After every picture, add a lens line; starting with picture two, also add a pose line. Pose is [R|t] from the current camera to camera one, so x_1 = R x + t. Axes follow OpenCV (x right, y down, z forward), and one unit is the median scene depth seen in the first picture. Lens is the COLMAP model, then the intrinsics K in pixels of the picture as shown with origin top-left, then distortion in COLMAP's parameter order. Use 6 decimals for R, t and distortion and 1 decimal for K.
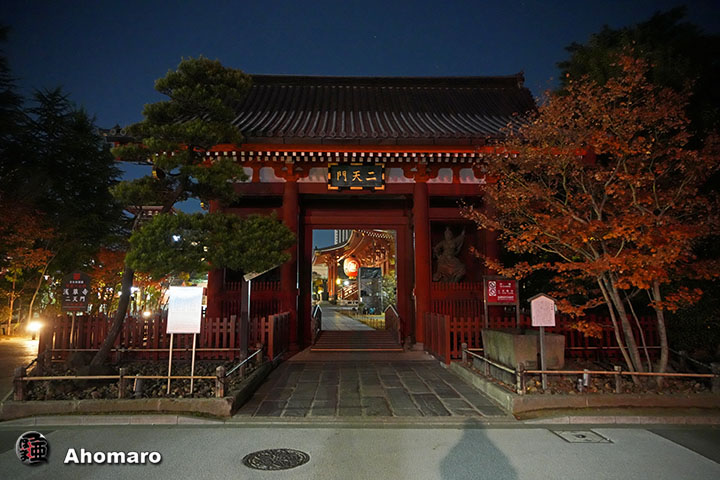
lens RADIAL K [[470.6, 0, 360.4], [0, 470.6, 221.3], [0, 0, 1]] dist [-0.053586, 0.032707]
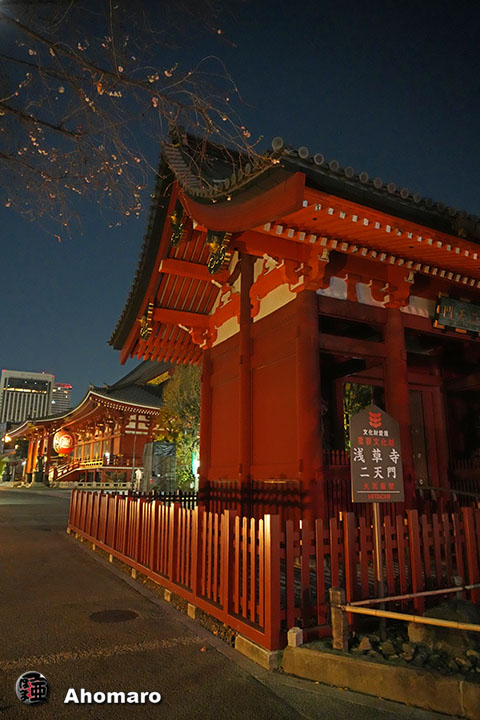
lens RADIAL K [[470.6, 0, 240.0], [0, 470.6, 360.0], [0, 0, 1]] dist [-0.053586, 0.032707]
pose [[0.891327, 0.115563, 0.438386, -0.652224], [-0.075381, 0.991284, -0.108047, 0.086209], [-0.447051, 0.063260, 0.892269, 0.476373]]
